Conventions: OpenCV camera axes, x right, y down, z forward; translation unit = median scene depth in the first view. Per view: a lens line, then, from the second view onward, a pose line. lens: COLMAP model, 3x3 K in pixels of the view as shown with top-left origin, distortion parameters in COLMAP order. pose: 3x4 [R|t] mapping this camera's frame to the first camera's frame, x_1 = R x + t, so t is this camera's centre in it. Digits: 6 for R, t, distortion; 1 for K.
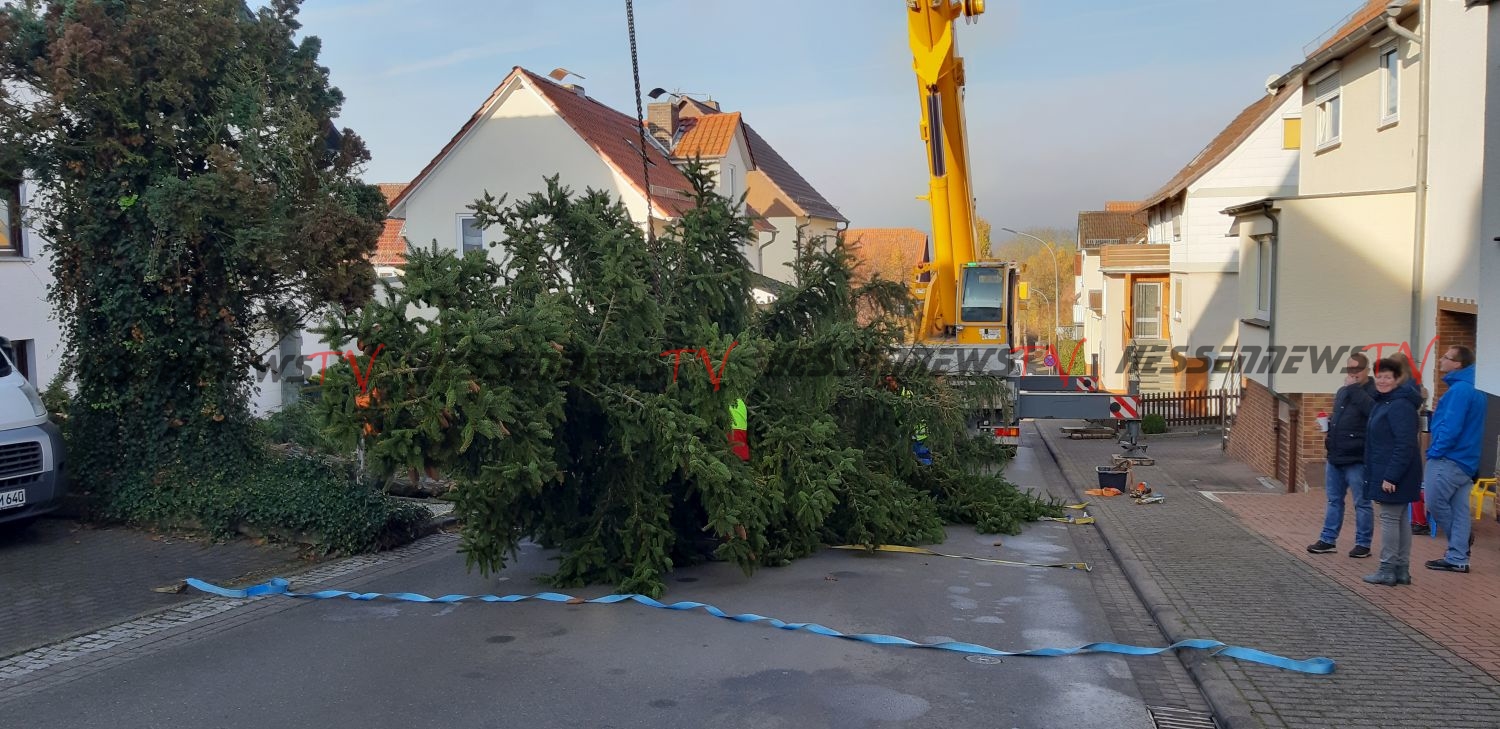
lens RADIAL K [[1247.6, 0, 802.6], [0, 1247.6, 366.7], [0, 0, 1]] dist [0.067081, -0.142804]
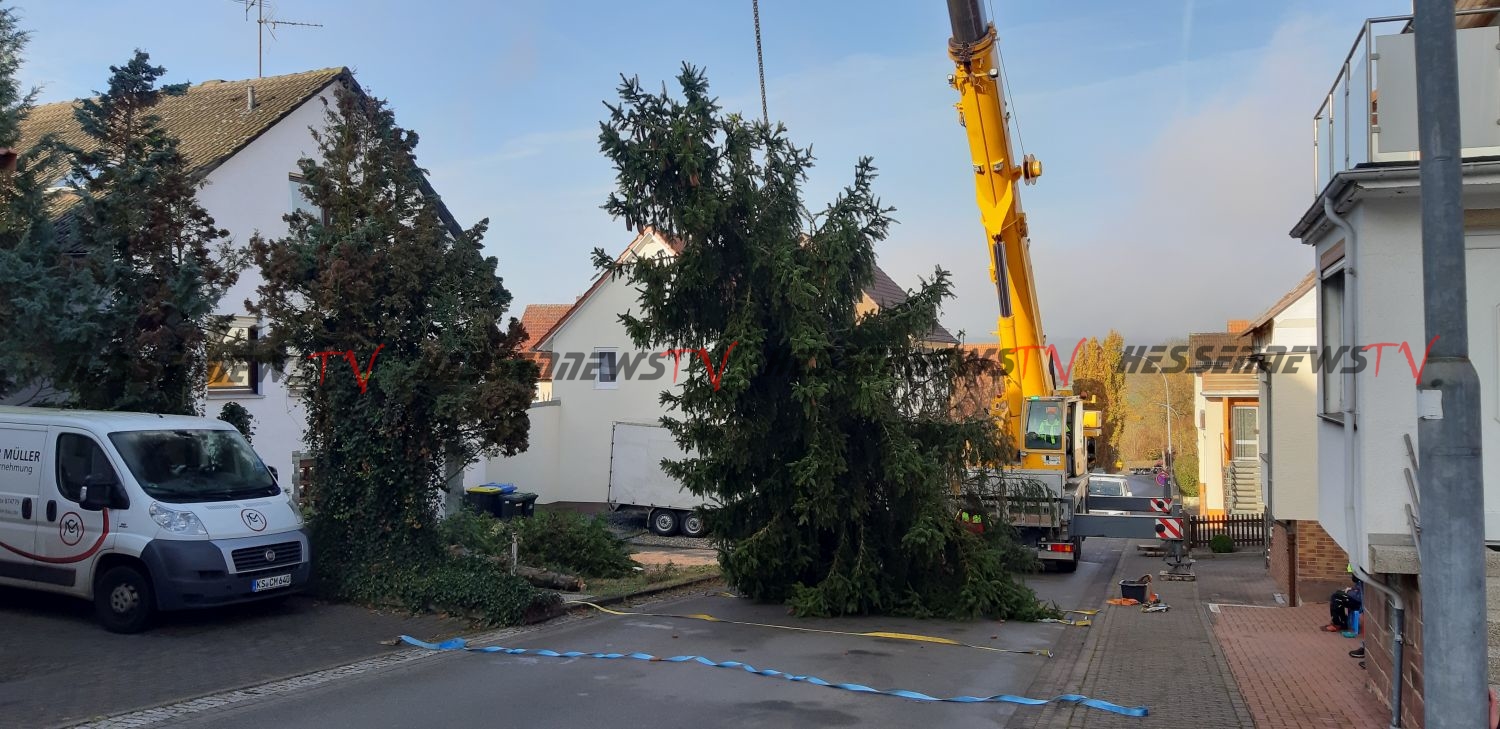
lens RADIAL K [[1247.6, 0, 802.6], [0, 1247.6, 366.7], [0, 0, 1]] dist [0.067081, -0.142804]
pose [[0.994239, 0.005052, -0.107065, 0.115001], [-0.014395, 0.996133, -0.086670, -0.022159], [0.106213, 0.087711, 0.990467, -0.365632]]
